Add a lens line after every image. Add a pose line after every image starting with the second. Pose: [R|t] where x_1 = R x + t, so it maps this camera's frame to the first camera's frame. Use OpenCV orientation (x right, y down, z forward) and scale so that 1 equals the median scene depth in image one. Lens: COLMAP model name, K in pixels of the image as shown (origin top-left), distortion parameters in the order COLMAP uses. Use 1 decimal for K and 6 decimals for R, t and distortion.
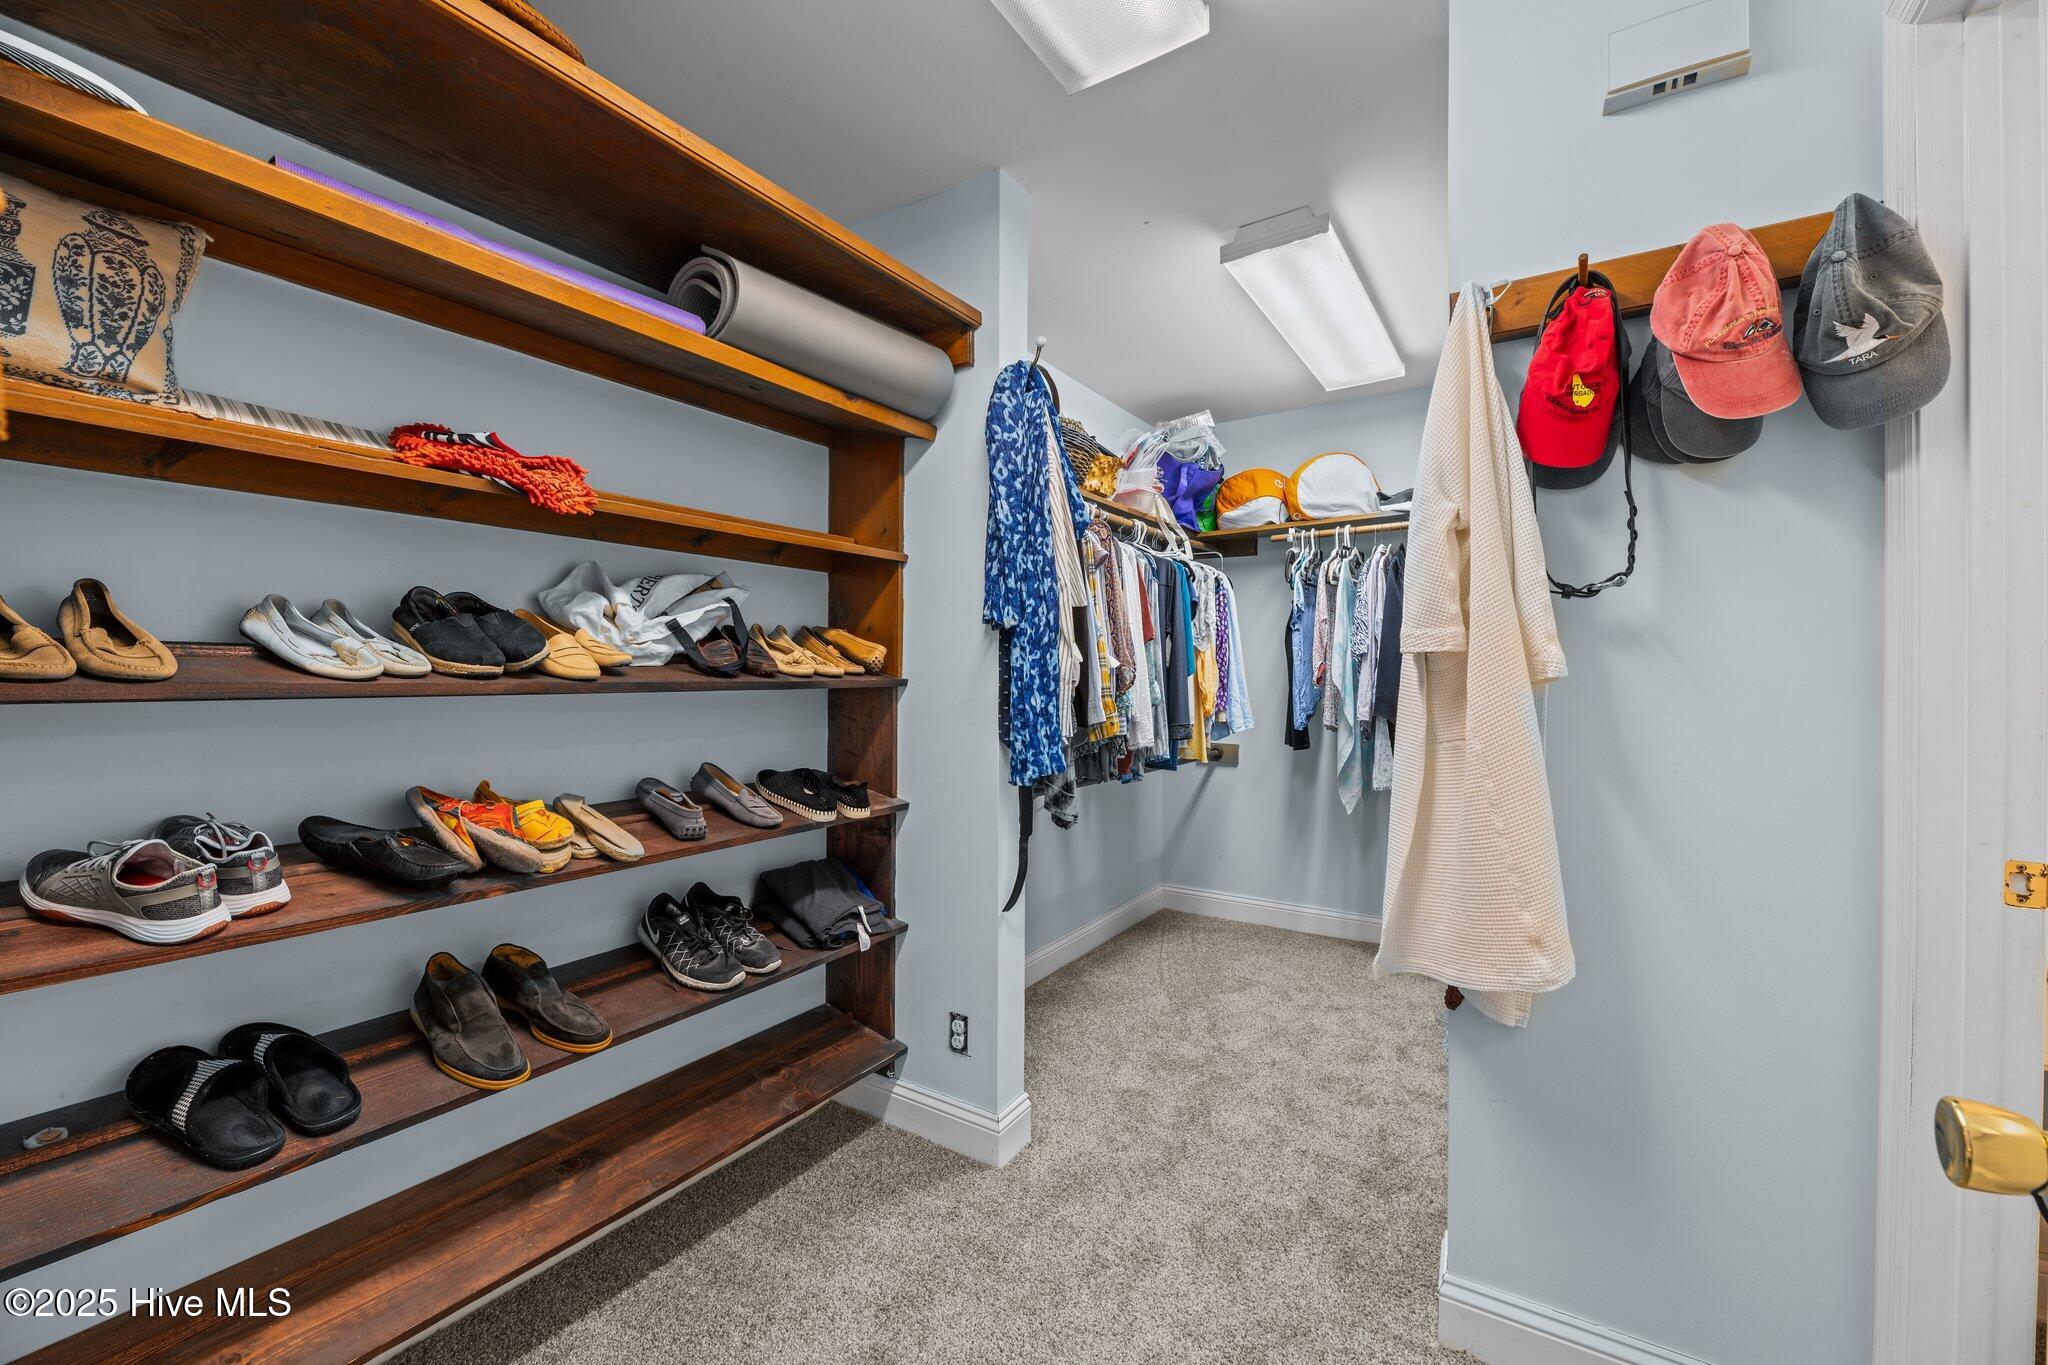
lens RADIAL K [[822.6, 0, 1023.4], [0, 822.6, 685.0], [0, 0, 1]] dist [-0.001561, -0.001986]
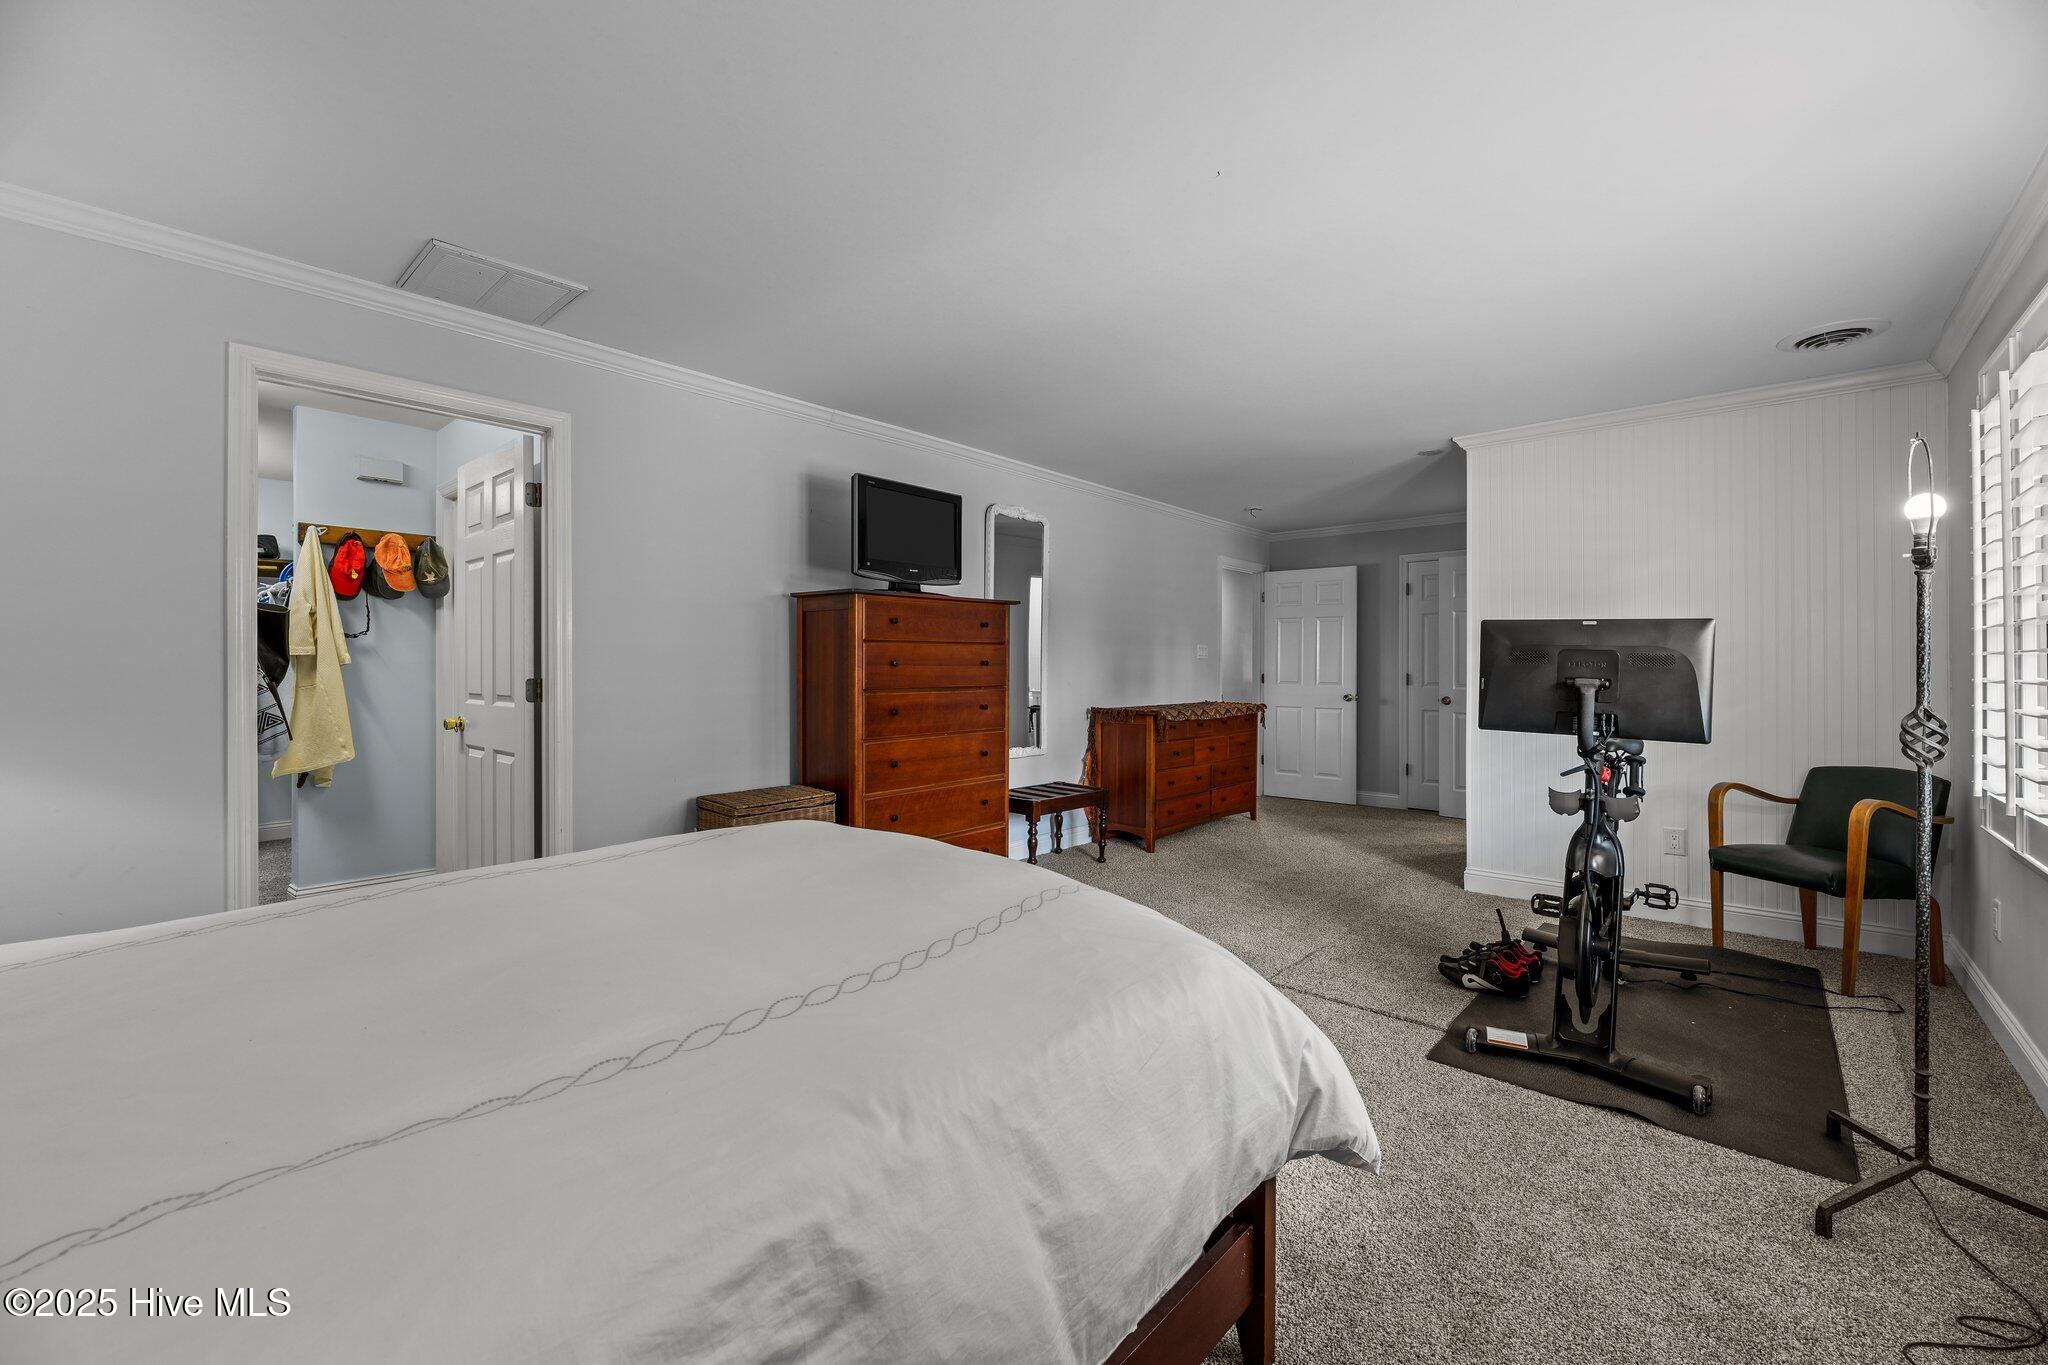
lens RADIAL K [[822.6, 0, 1028.7], [0, 822.6, 672.1], [0, 0, 1]] dist [-0.001561, -0.001986]
pose [[0.139004, -0.003441, 0.990286, -2.118185], [0.000666, 0.999994, 0.003381, 0.013004], [-0.990292, 0.000190, 0.139005, -2.038632]]
